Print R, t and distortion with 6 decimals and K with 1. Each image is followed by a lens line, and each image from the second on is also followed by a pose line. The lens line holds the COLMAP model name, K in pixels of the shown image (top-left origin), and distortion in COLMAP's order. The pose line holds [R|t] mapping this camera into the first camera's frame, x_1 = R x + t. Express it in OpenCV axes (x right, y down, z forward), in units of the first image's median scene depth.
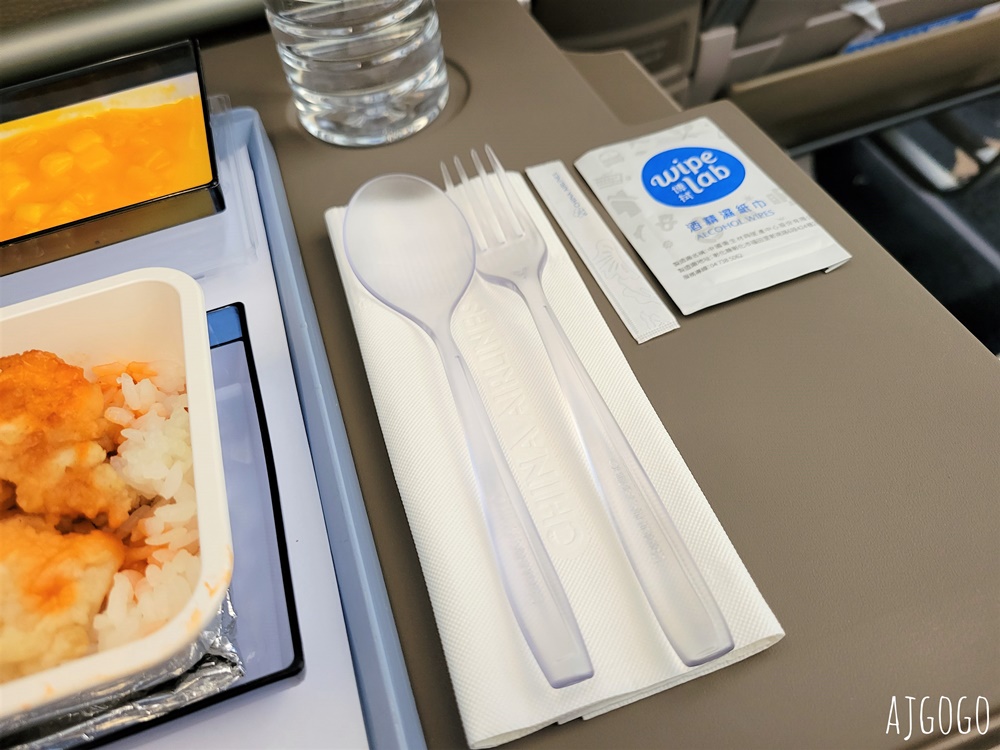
lens RADIAL K [[775.2, 0, 500.0], [0, 775.2, 375.0], [0, 0, 1]] dist [-0.004174, -0.002257]
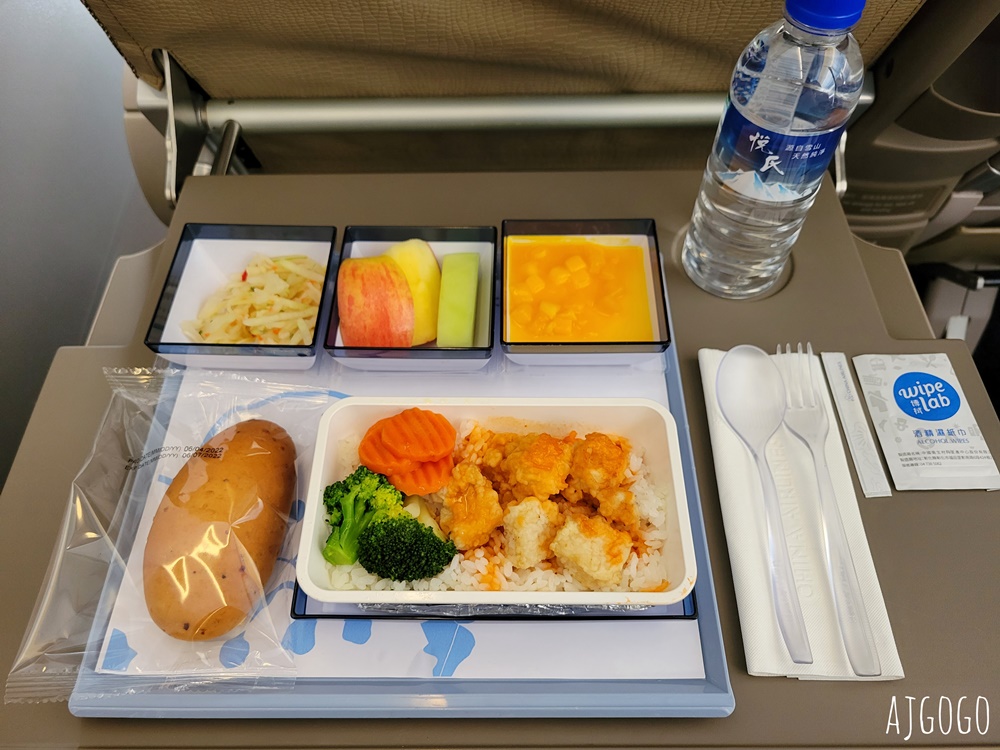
lens RADIAL K [[763.0, 0, 500.0], [0, 763.0, 375.0], [0, 0, 1]] dist [0.011807, -0.004712]
pose [[0.943357, 0.314309, -0.106243, -0.449934], [-0.301106, 0.945536, 0.123677, -0.235512], [0.139330, -0.084681, 0.986619, -0.724952]]
